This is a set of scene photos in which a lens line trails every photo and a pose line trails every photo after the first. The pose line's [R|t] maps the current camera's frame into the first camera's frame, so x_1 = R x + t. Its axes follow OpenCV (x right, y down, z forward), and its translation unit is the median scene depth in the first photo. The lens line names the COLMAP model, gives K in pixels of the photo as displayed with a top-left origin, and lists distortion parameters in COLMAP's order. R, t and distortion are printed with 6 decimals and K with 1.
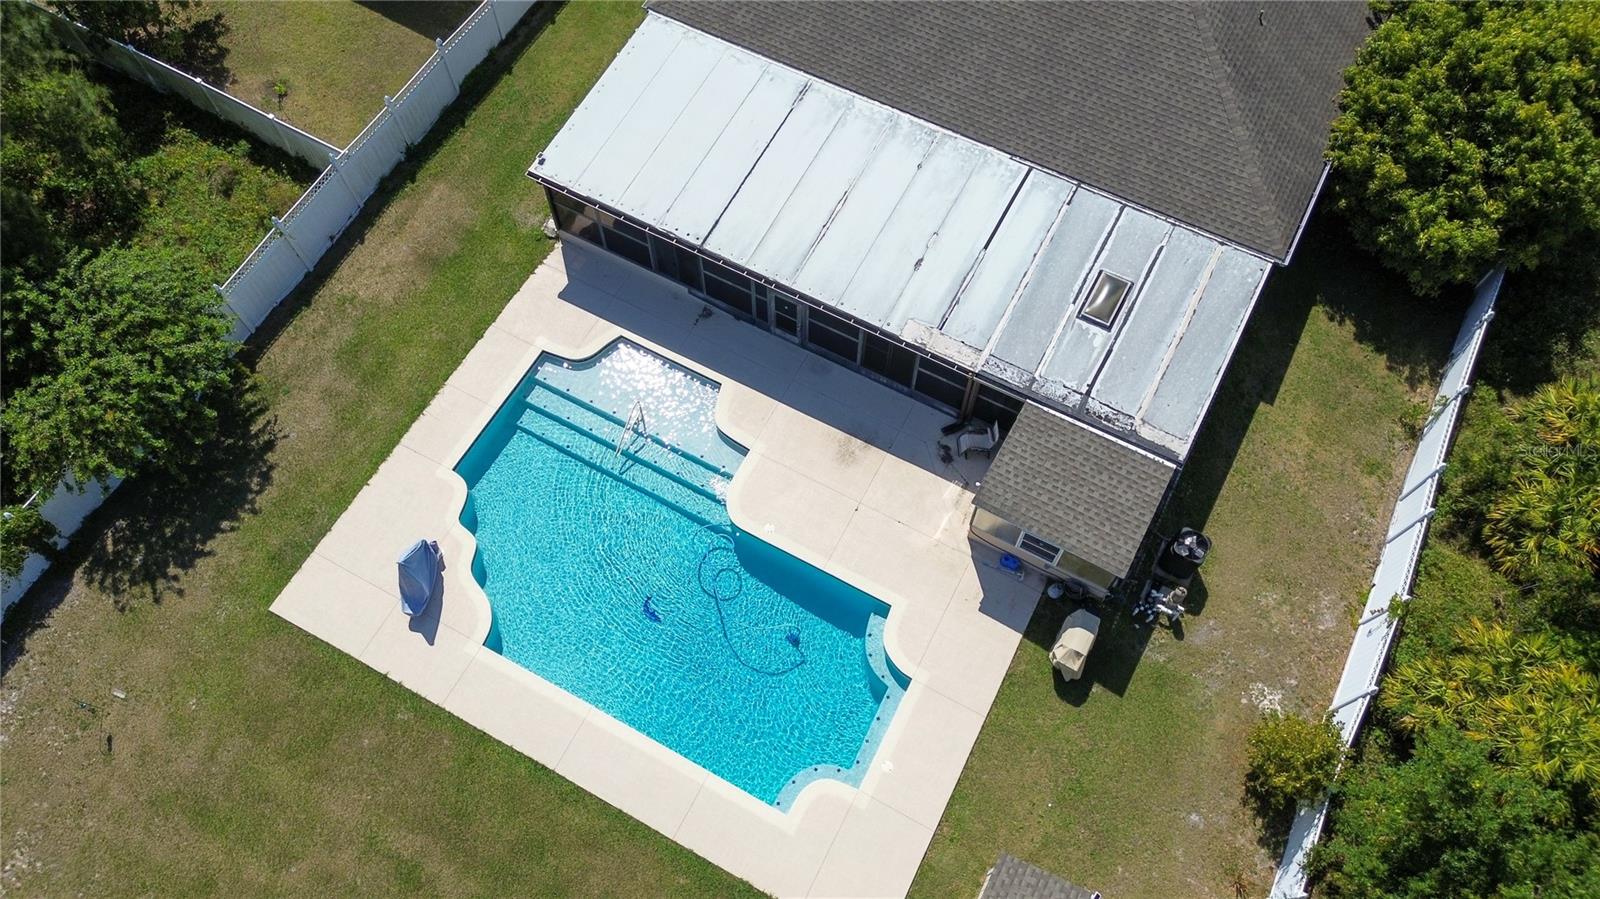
lens RADIAL K [[1134.1, 0, 800.0], [0, 1134.1, 449.5], [0, 0, 1]] dist [0.060509, -0.075650]
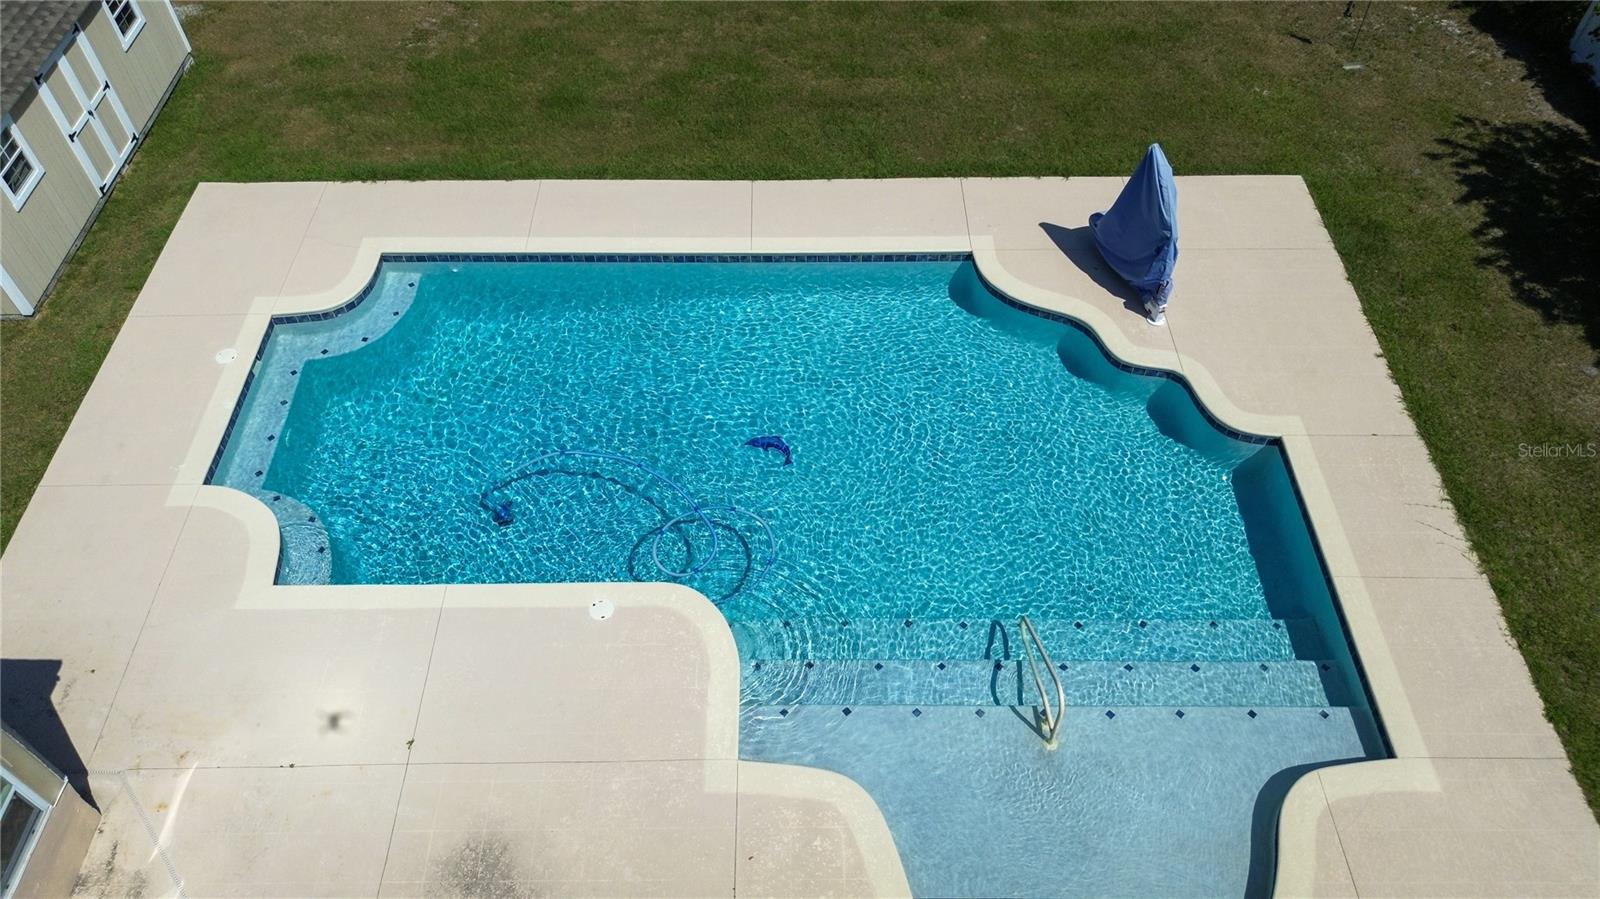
lens RADIAL K [[1134.1, 0, 800.0], [0, 1134.1, 449.5], [0, 0, 1]] dist [0.060509, -0.075650]
pose [[-0.879527, 0.371639, -0.297182, 0.013686], [-0.421651, -0.319210, 0.848714, -0.307323], [0.220551, 0.871774, 0.437455, 0.765459]]
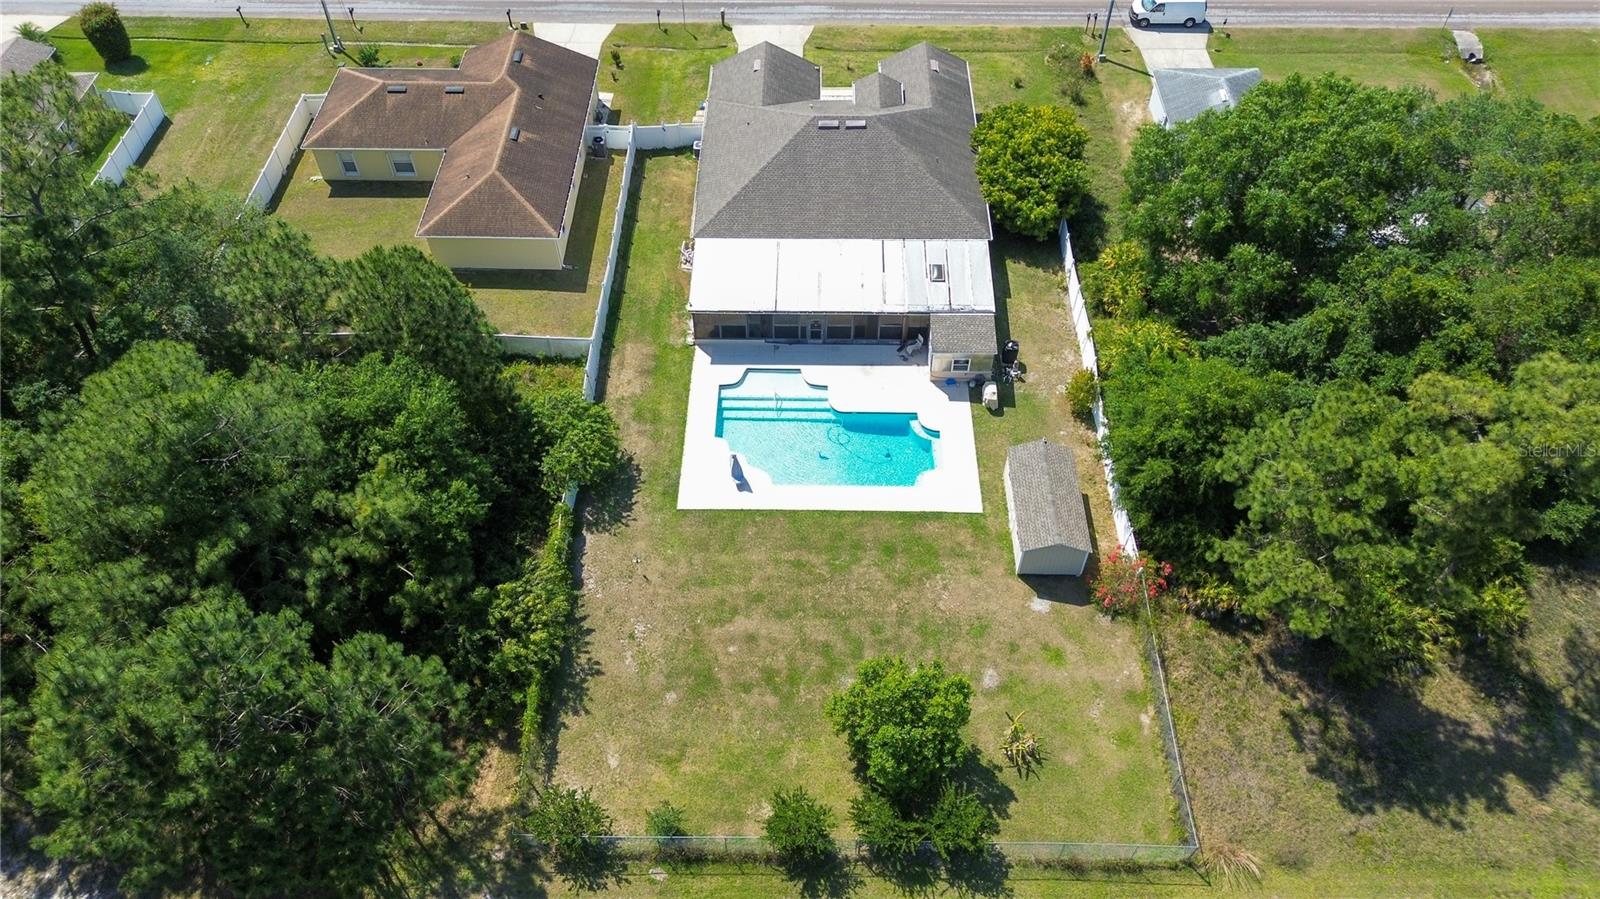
lens RADIAL K [[1134.1, 0, 800.0], [0, 1134.1, 449.5], [0, 0, 1]] dist [0.060509, -0.075650]
pose [[0.888874, -0.354632, 0.290066, -0.817536], [0.413309, 0.893870, -0.173699, 0.498034], [-0.197682, 0.274284, 0.941111, -1.110109]]
